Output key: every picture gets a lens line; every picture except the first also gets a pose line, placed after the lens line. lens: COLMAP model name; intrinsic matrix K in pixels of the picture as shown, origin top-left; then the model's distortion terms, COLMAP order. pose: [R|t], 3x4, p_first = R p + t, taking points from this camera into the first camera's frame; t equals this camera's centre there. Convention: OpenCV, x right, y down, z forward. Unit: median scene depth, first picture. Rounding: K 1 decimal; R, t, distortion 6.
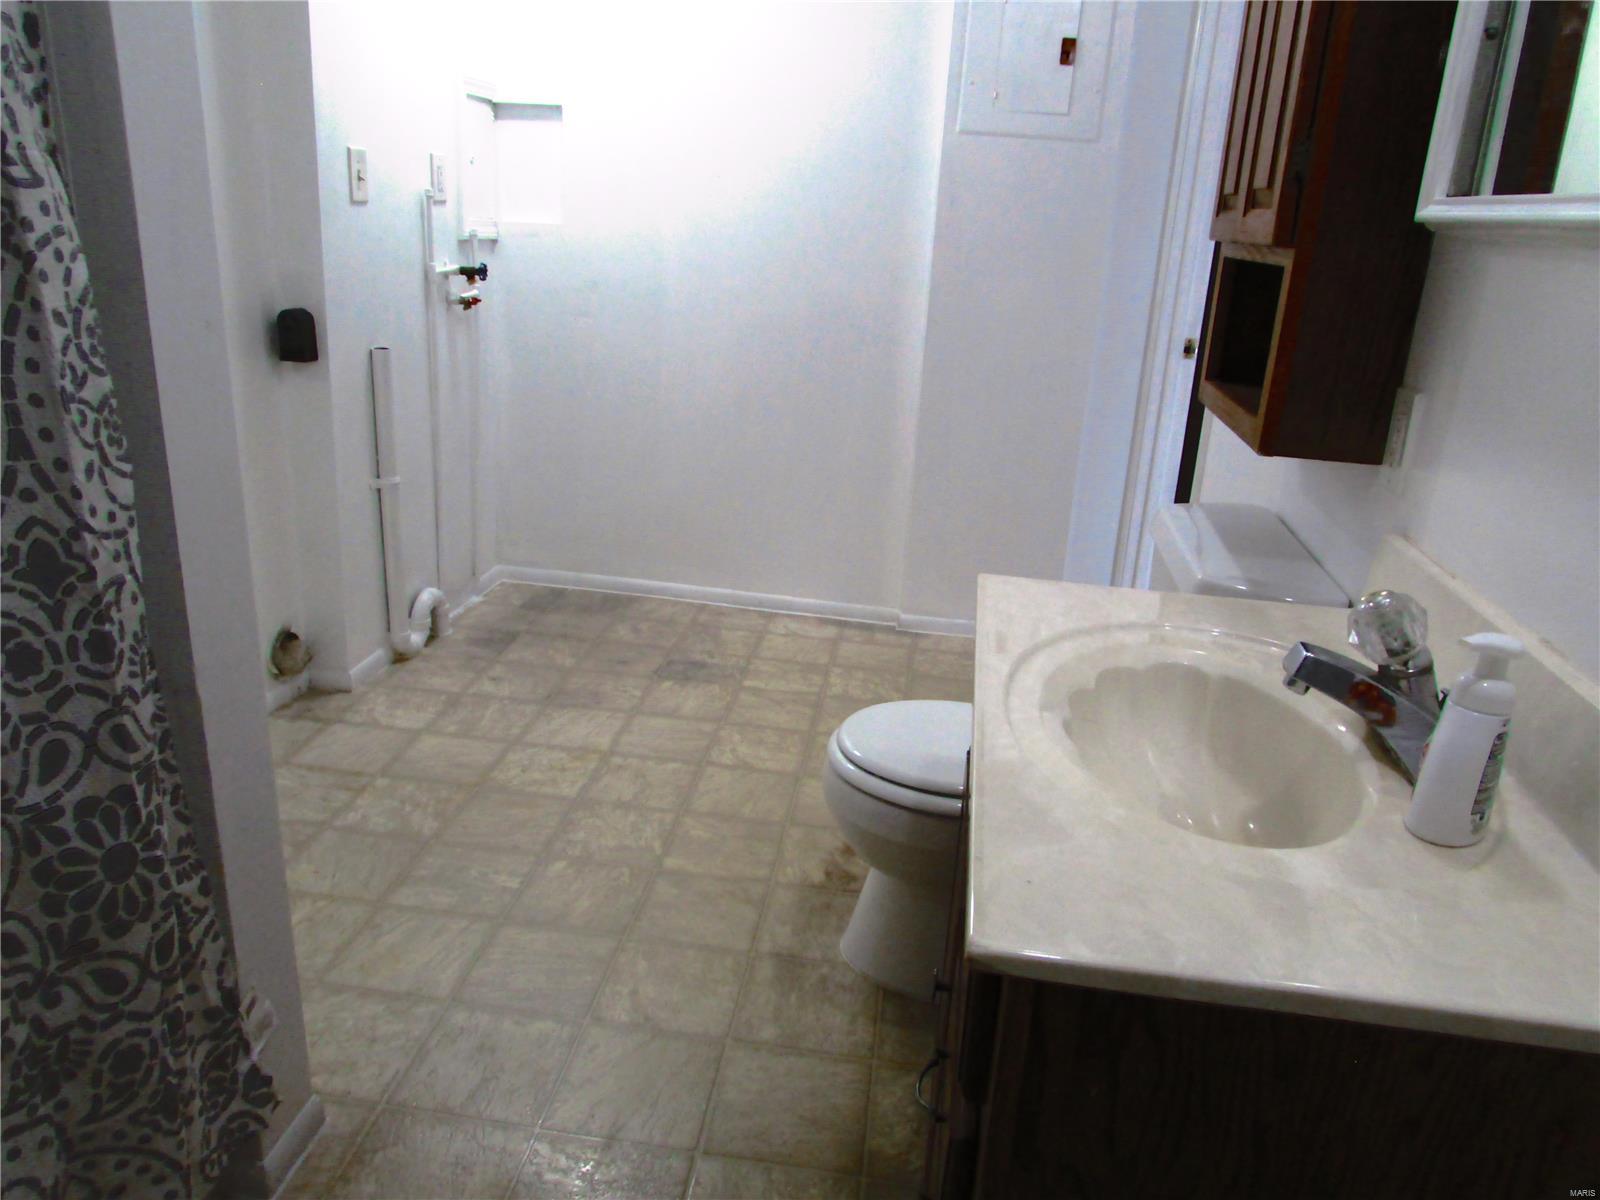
lens RADIAL K [[1149.7, 0, 799.0], [0, 1149.7, 595.6], [0, 0, 1]] dist [-0.015896, -0.003057]
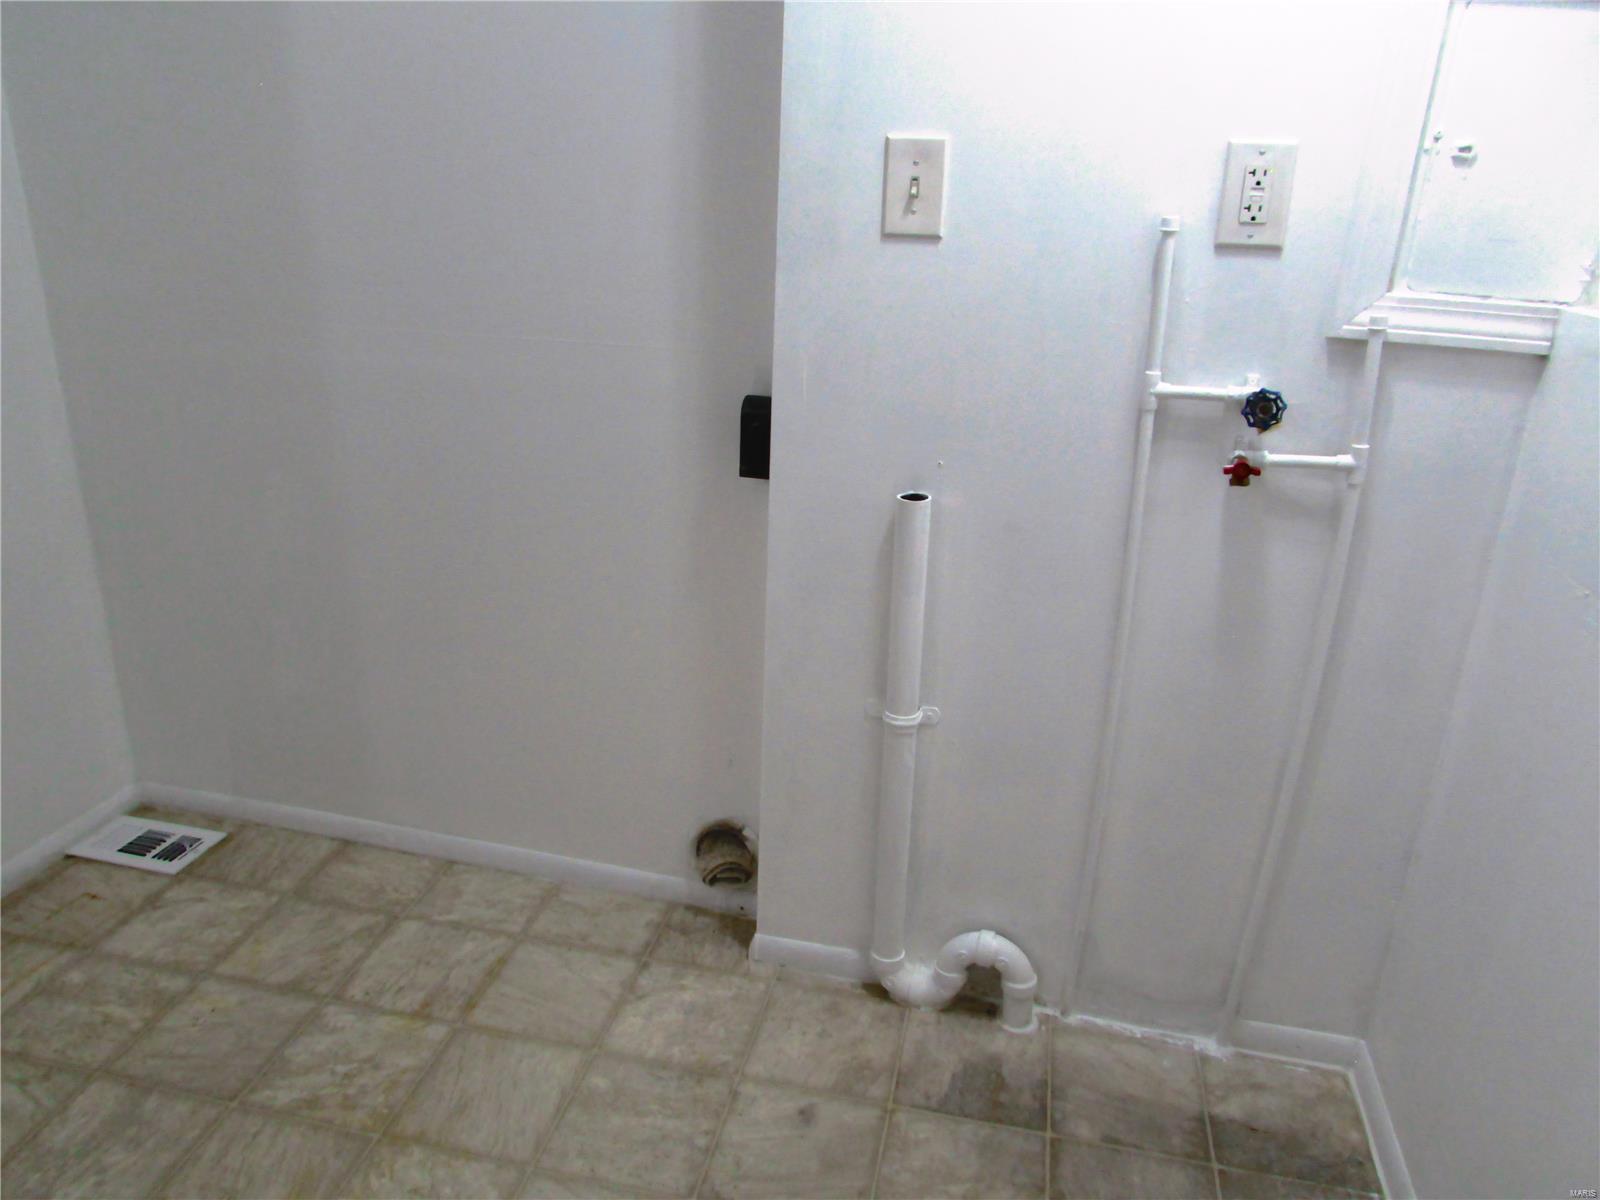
lens RADIAL K [[1149.7, 0, 799.7], [0, 1149.7, 601.6], [0, 0, 1]] dist [-0.015896, -0.003057]
pose [[-0.086080, 0.298135, -0.950634, 0.184837], [-0.352226, 0.883448, 0.308959, -0.322893], [0.931948, 0.361433, 0.028964, 0.946328]]
